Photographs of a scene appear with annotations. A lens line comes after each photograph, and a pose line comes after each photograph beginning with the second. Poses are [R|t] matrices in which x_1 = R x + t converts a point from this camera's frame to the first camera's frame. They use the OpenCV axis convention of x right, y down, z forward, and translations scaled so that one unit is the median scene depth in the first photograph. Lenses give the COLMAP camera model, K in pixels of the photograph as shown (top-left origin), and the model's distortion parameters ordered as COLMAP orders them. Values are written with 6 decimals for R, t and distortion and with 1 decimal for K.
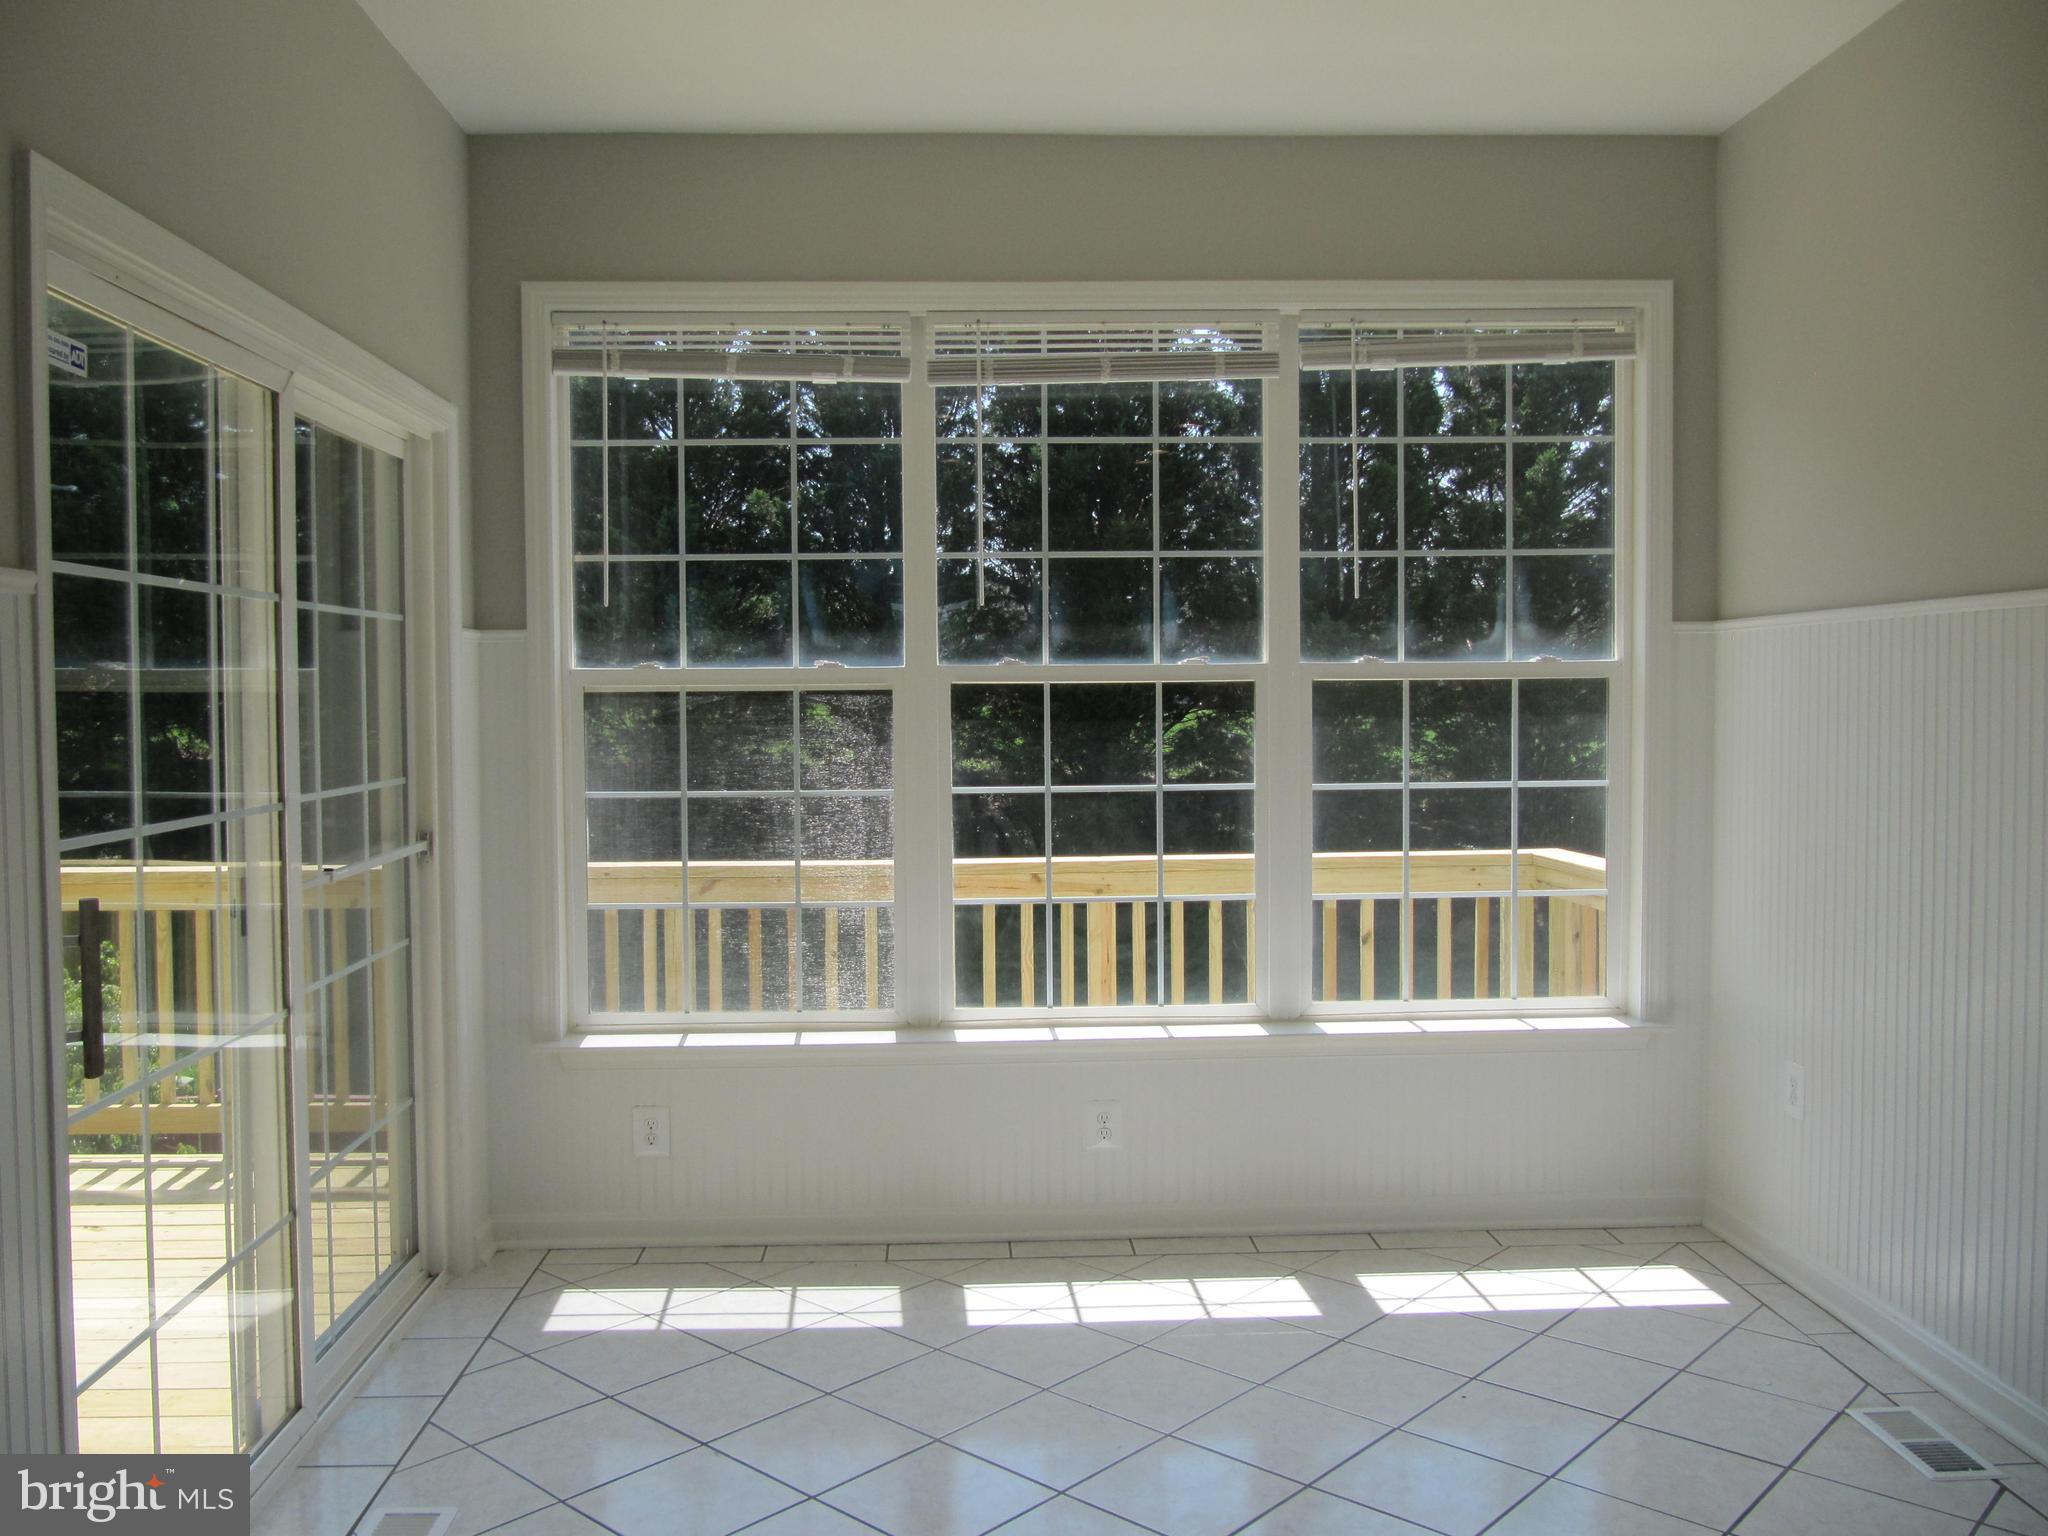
lens RADIAL K [[1680.4, 0, 1020.0], [0, 1680.4, 762.6], [0, 0, 1]] dist [-0.031616, 0.005375]
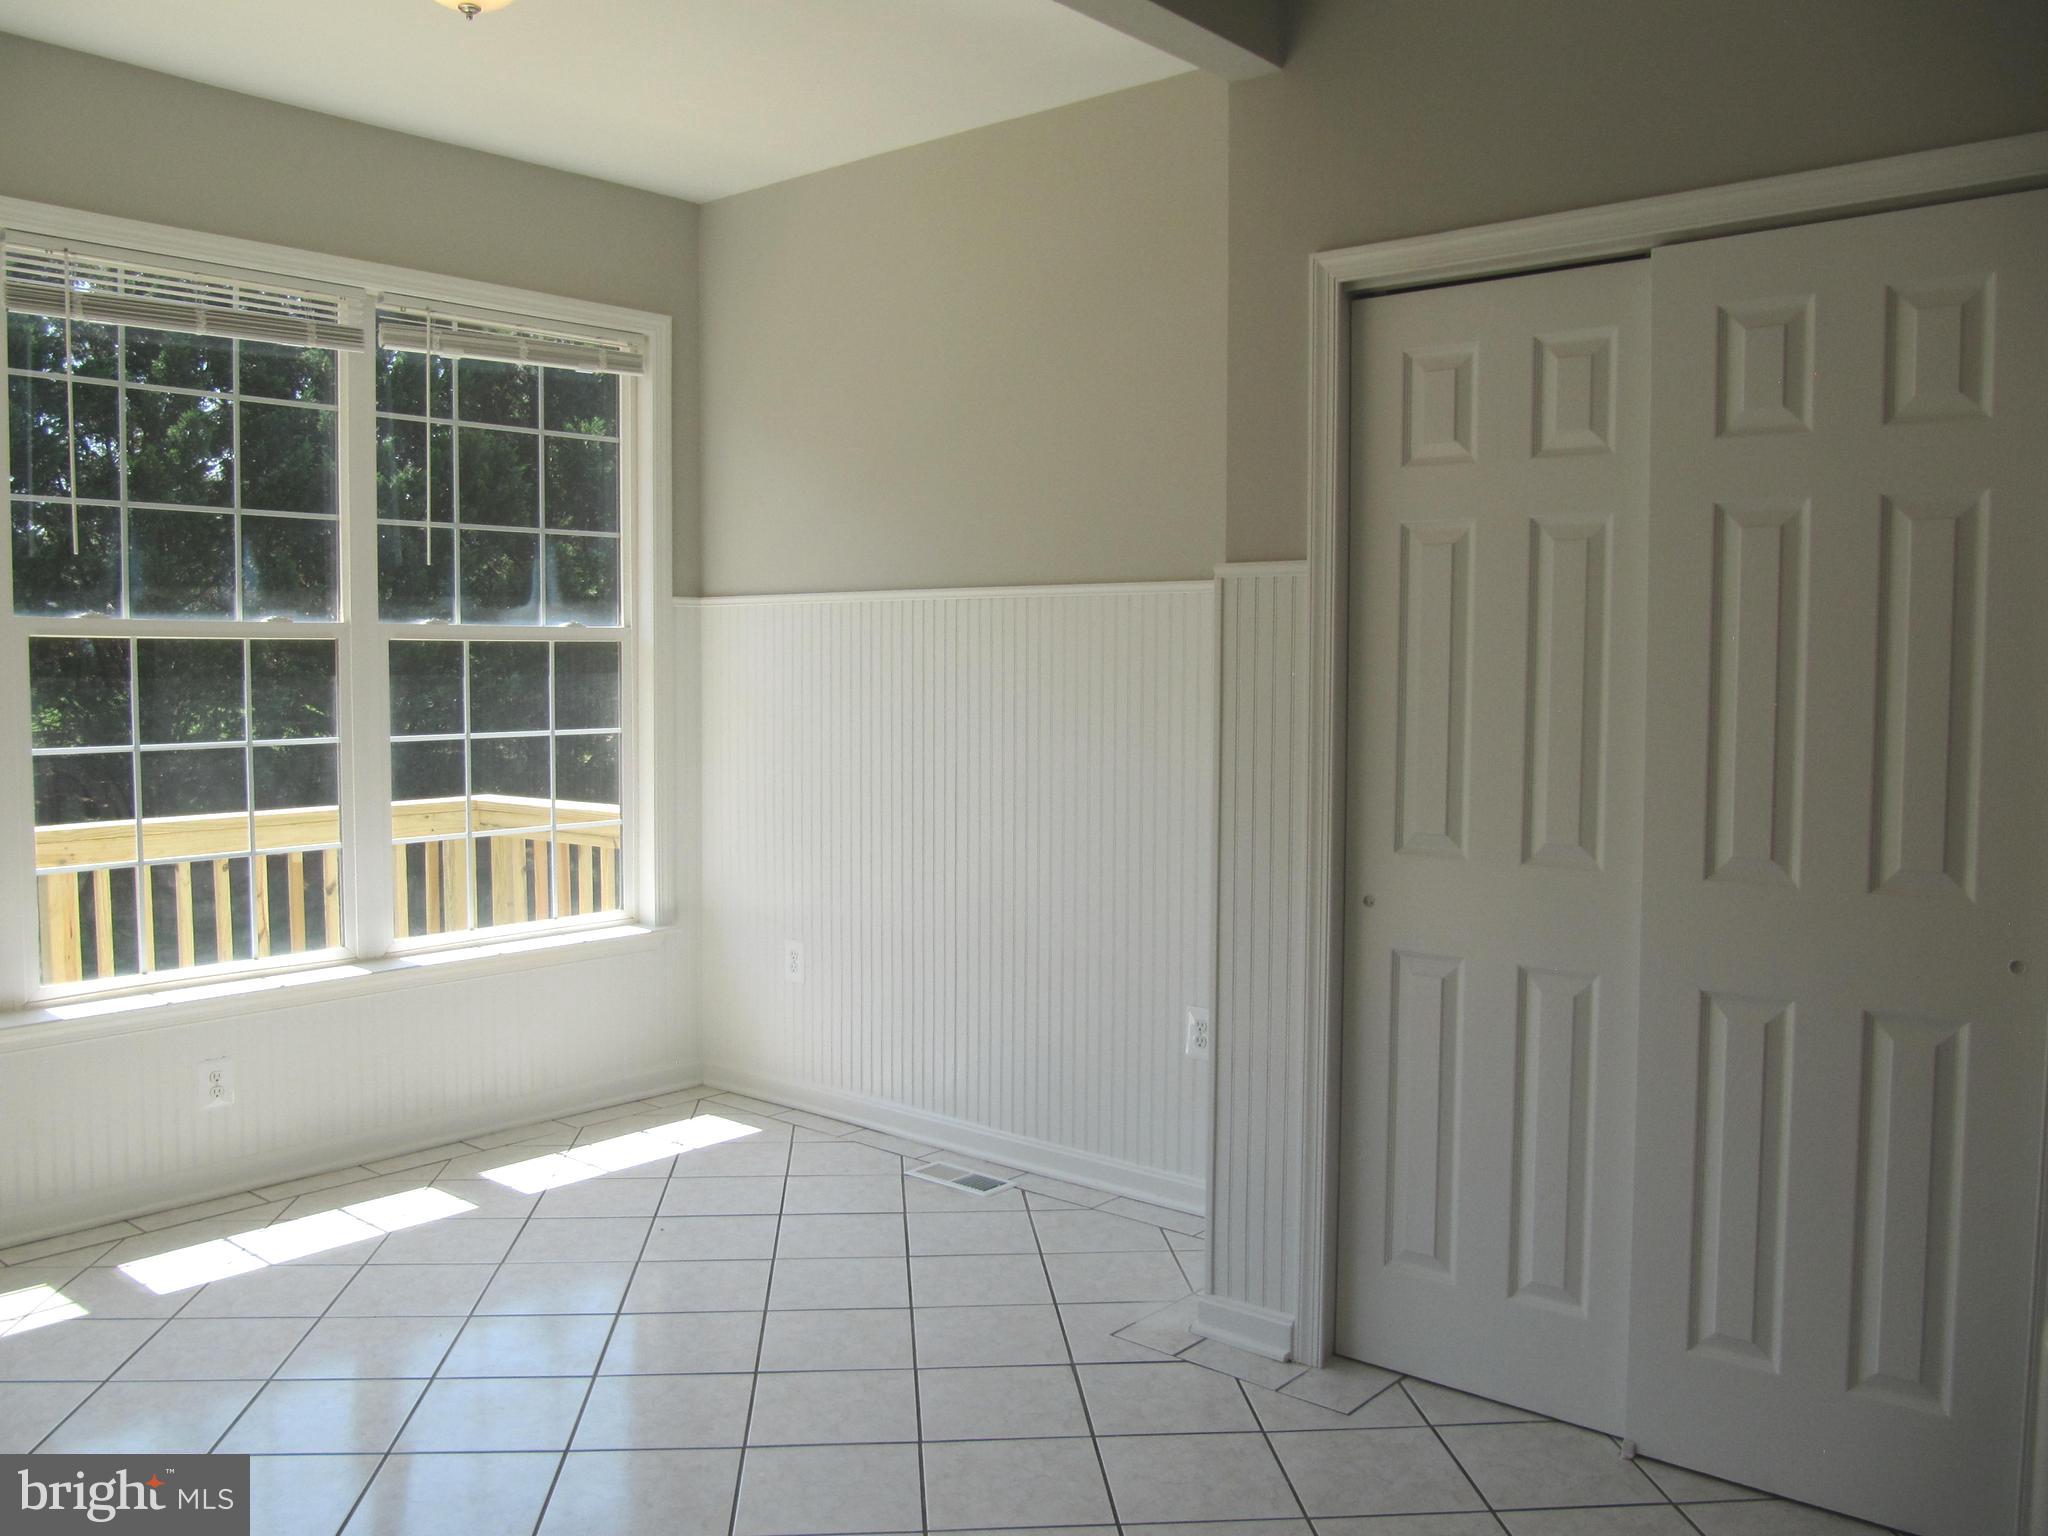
lens RADIAL K [[1659.1, 0, 1020.1], [0, 1659.1, 764.6], [0, 0, 1]] dist [-0.062277, 0.042011]
pose [[0.681399, -0.035467, 0.731052, -0.320688], [0.017419, 0.999328, 0.032247, 0.003461], [-0.731705, -0.009239, 0.681559, -0.009509]]
